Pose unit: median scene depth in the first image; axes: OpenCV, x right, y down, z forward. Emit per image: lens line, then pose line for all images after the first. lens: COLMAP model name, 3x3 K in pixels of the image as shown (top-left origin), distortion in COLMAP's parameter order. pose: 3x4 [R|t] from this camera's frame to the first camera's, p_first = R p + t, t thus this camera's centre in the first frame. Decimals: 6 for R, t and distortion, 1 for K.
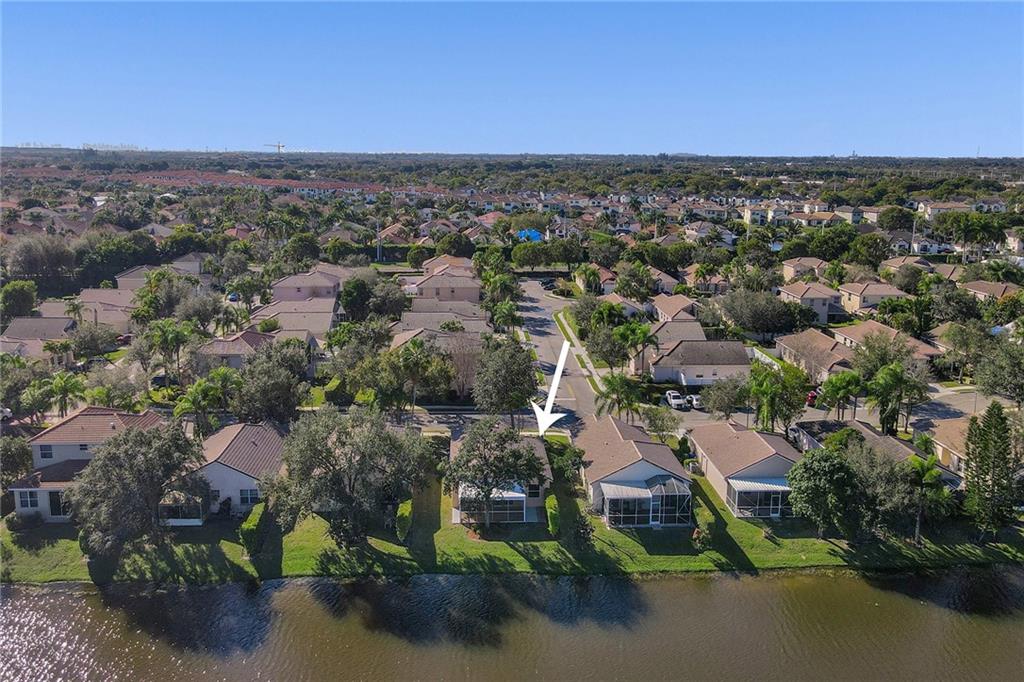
lens RADIAL K [[746.2, 0, 503.0], [0, 746.2, 299.8], [0, 0, 1]] dist [0.005630, 0.003855]
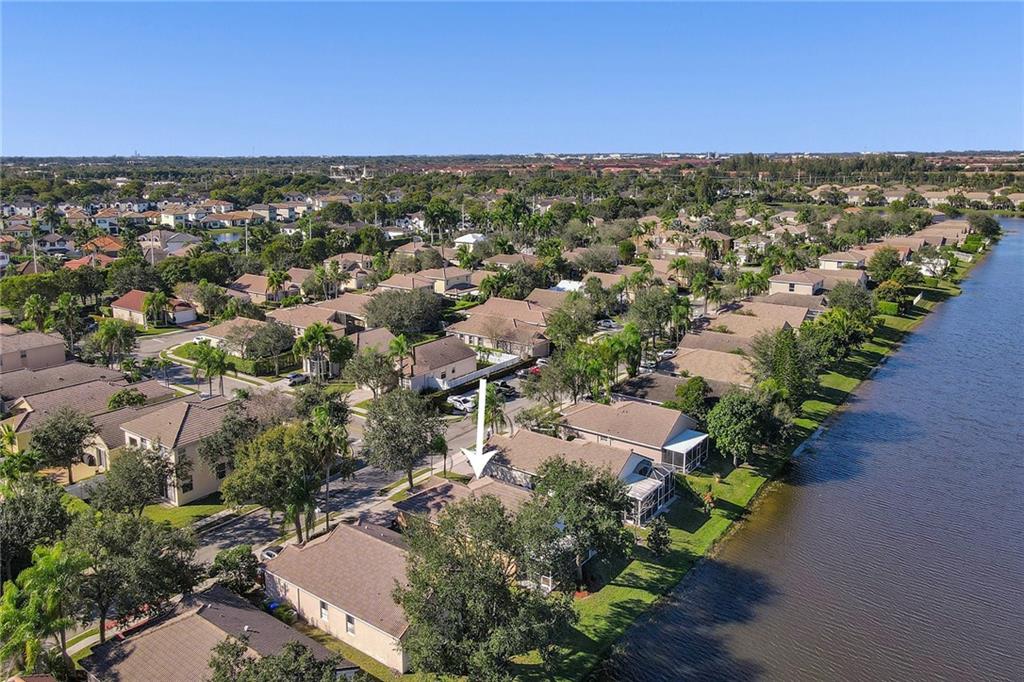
lens RADIAL K [[746.2, 0, 503.0], [0, 746.2, 299.8], [0, 0, 1]] dist [0.005630, 0.003855]
pose [[0.635560, -0.158138, 0.755682, -0.677306], [0.157654, 0.984757, 0.073481, -0.098583], [-0.755783, 0.072434, 0.650803, 0.460098]]
